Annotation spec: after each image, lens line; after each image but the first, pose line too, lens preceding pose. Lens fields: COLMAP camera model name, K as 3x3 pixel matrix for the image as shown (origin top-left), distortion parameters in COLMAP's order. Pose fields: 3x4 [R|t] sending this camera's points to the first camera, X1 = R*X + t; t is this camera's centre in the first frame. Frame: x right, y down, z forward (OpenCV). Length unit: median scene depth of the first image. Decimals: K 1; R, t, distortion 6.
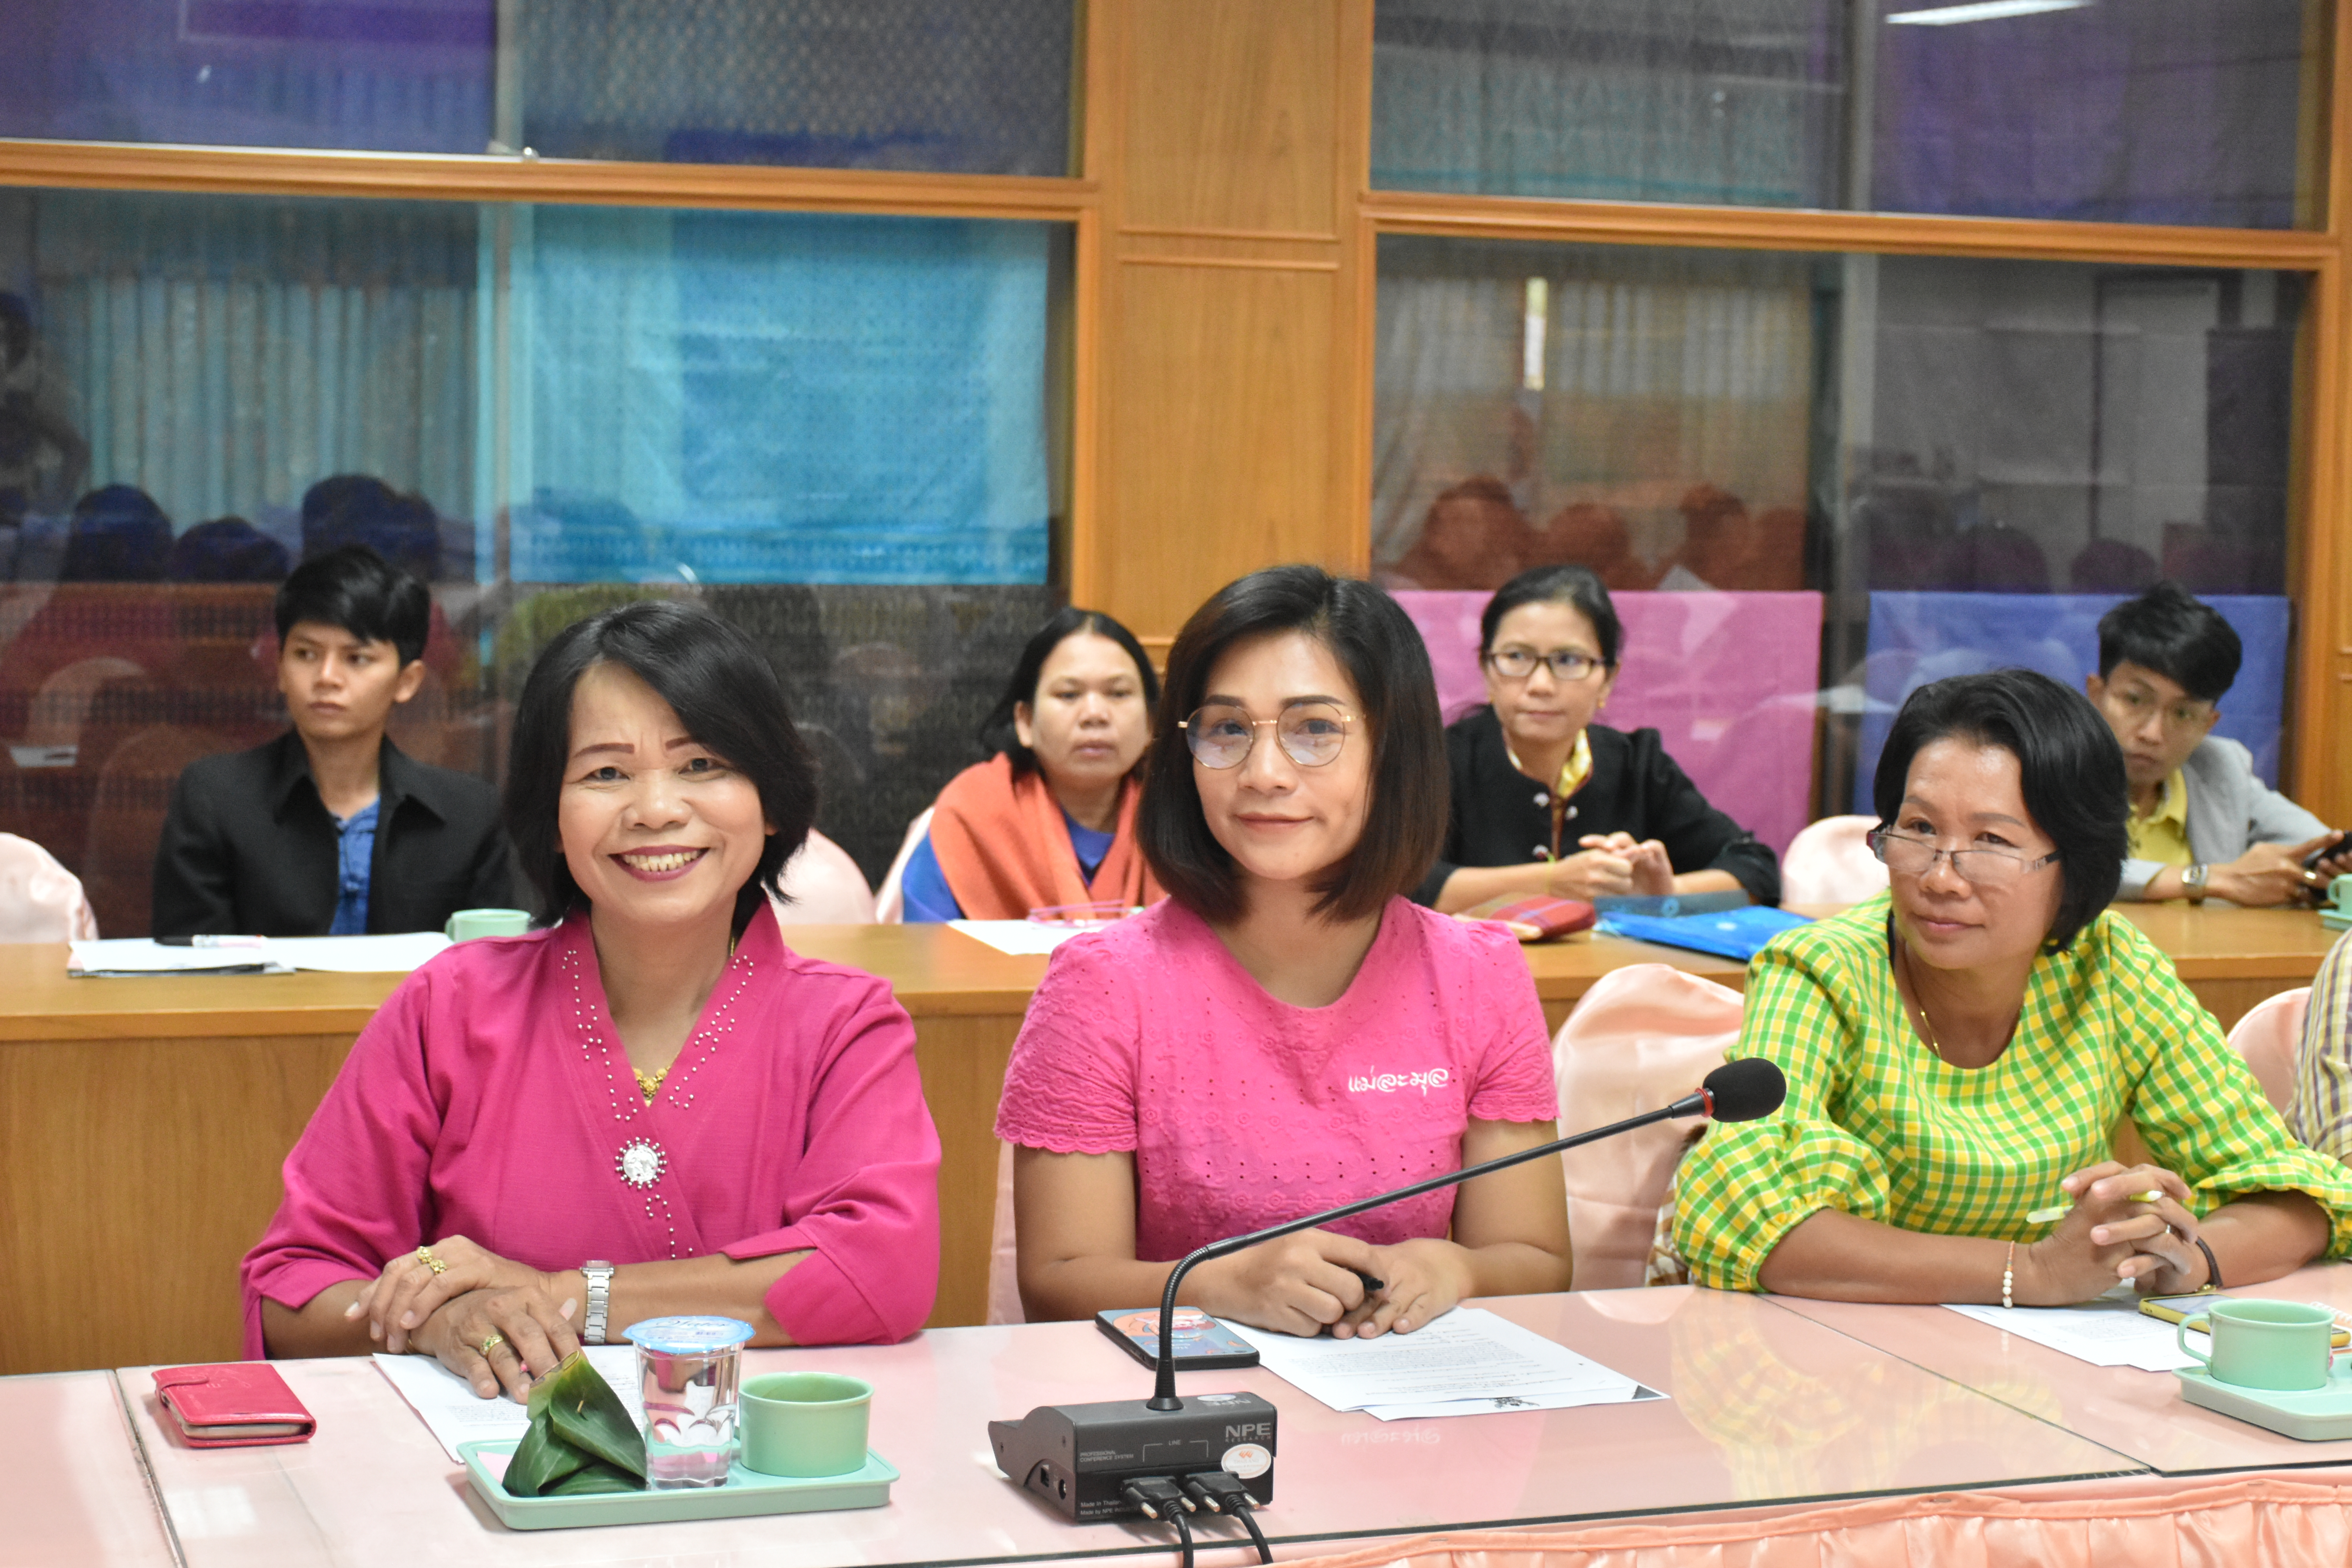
lens RADIAL K [[4043.9, 0, 1191.8], [0, 4043.9, 767.9], [0, 0, 1]] dist [-0.025363, 0.000000]
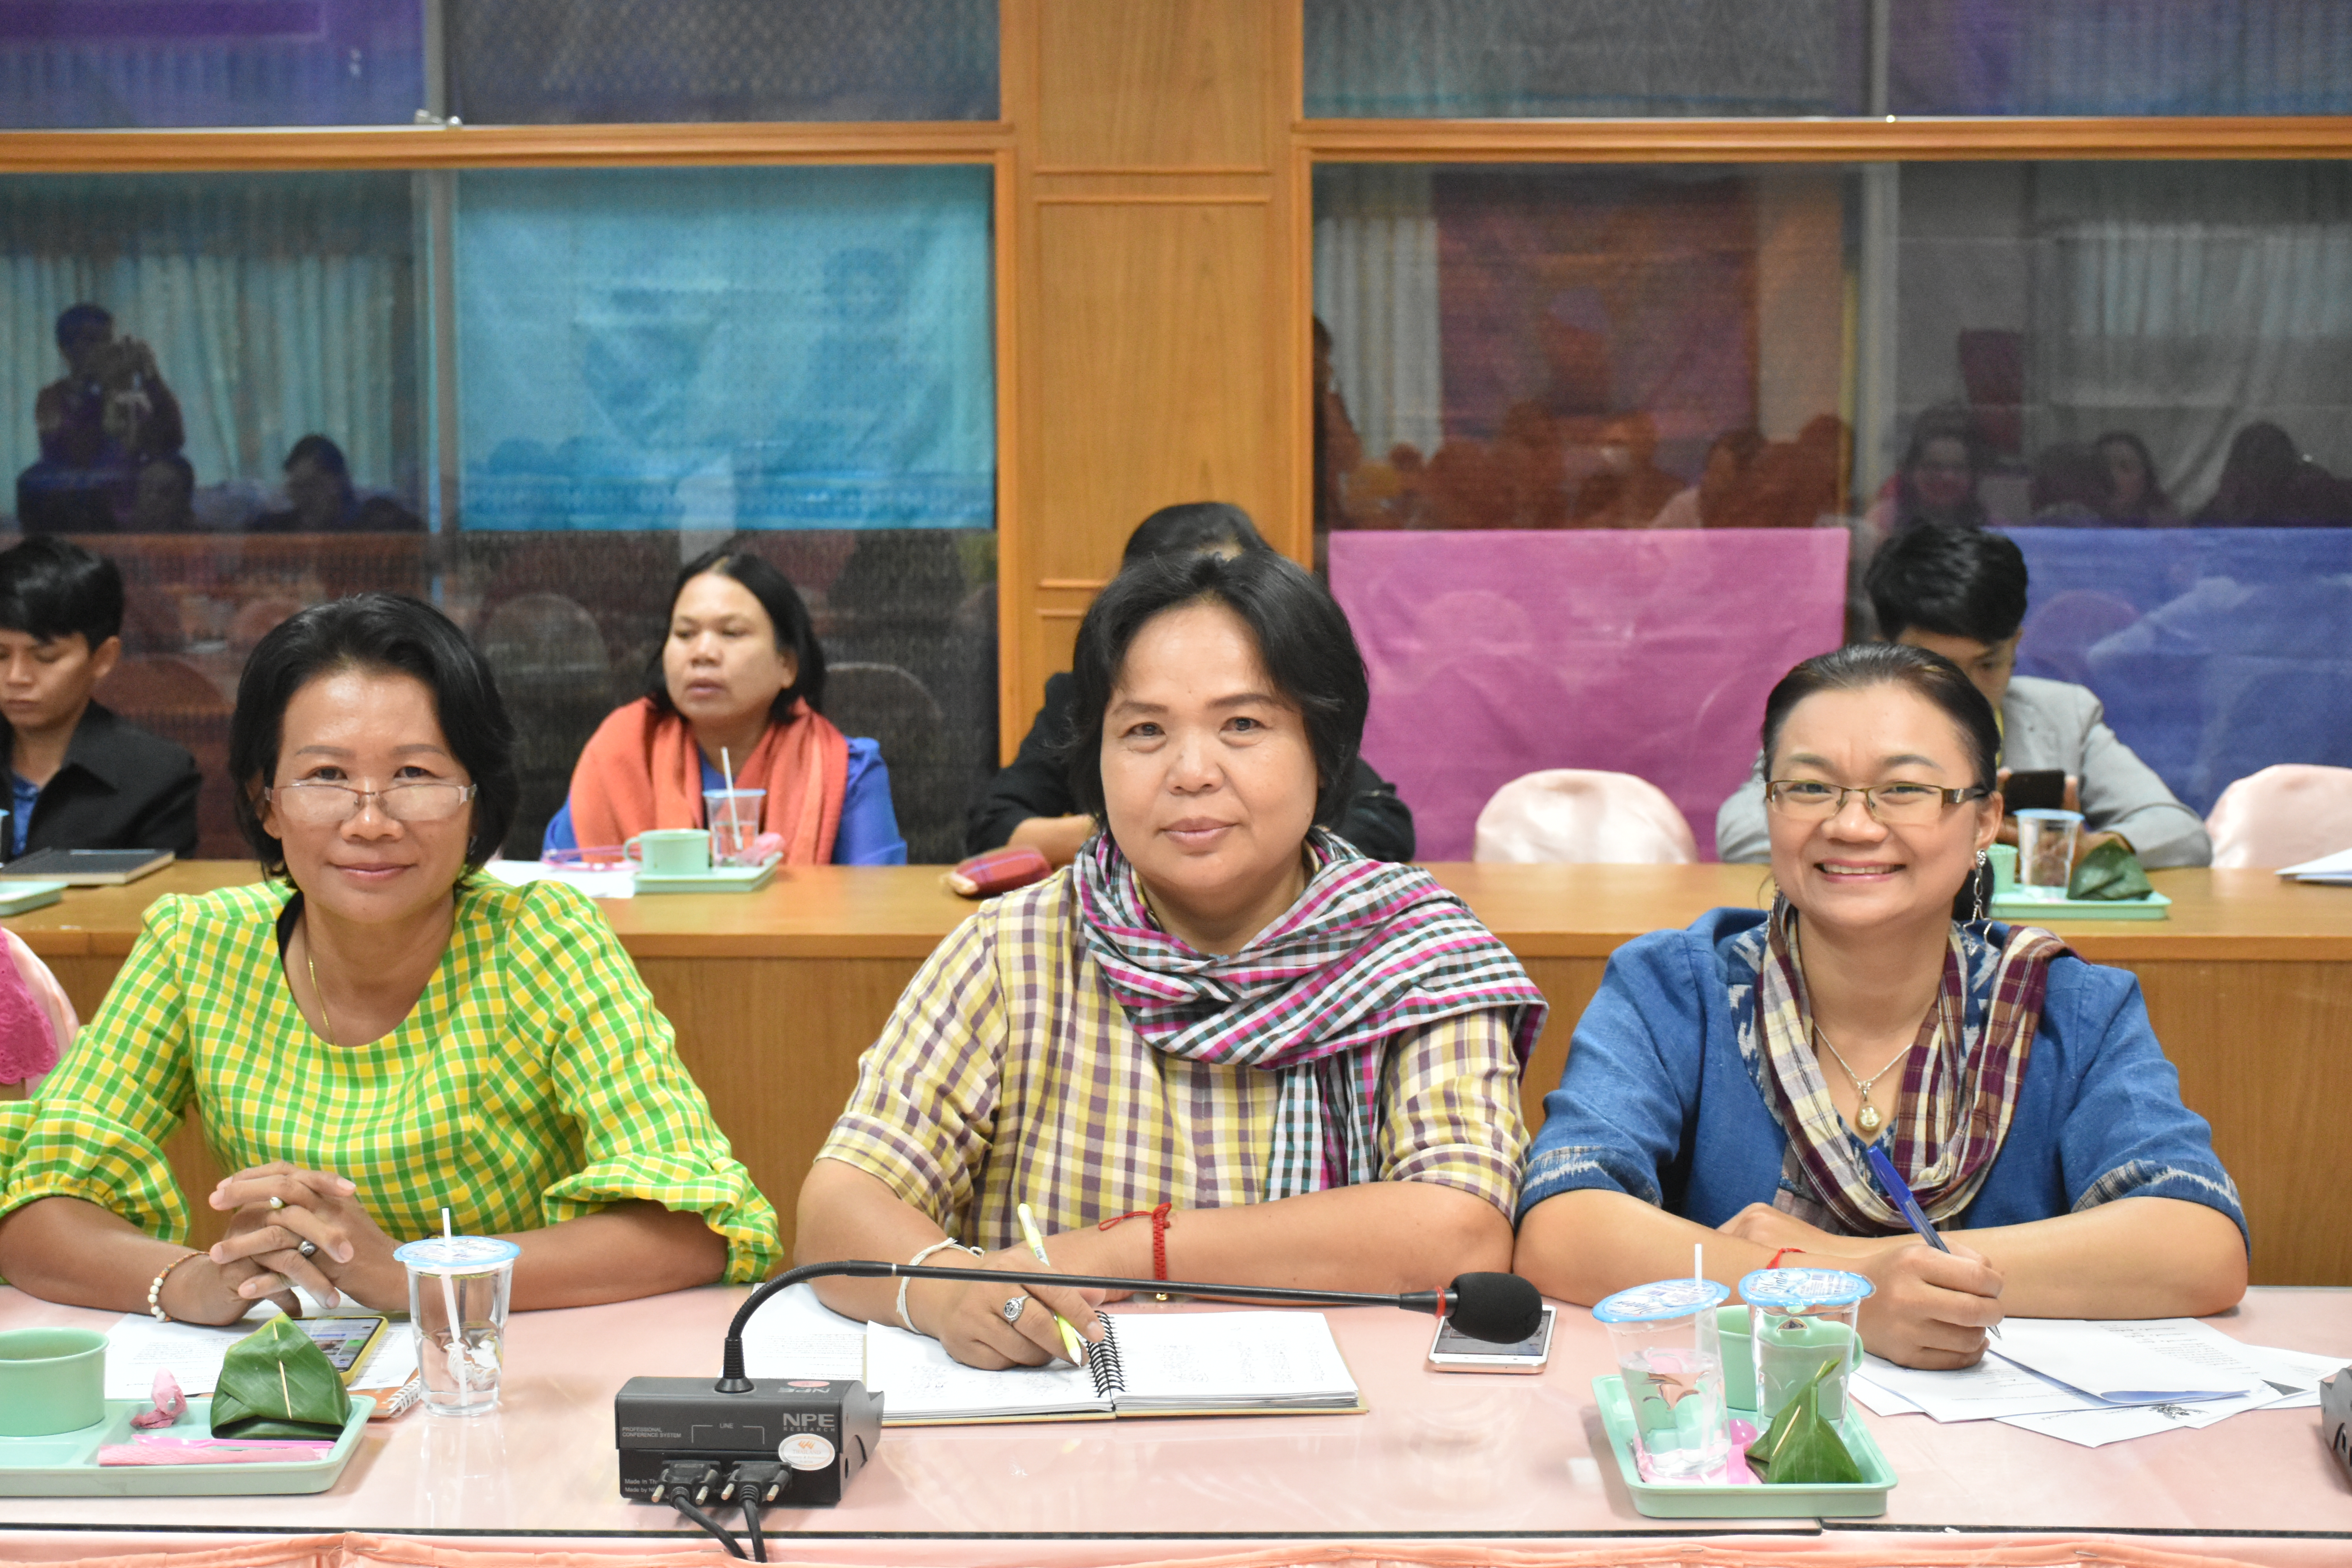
lens RADIAL K [[3725.3, 0, 1190.7], [0, 3725.3, 762.2], [0, 0, 1]] dist [-0.029329, 0.000000]
pose [[0.927170, 0.015962, -0.374300, 0.538189], [-0.011263, 0.999828, 0.014737, -0.002496], [0.374471, -0.009447, 0.927191, 0.246172]]
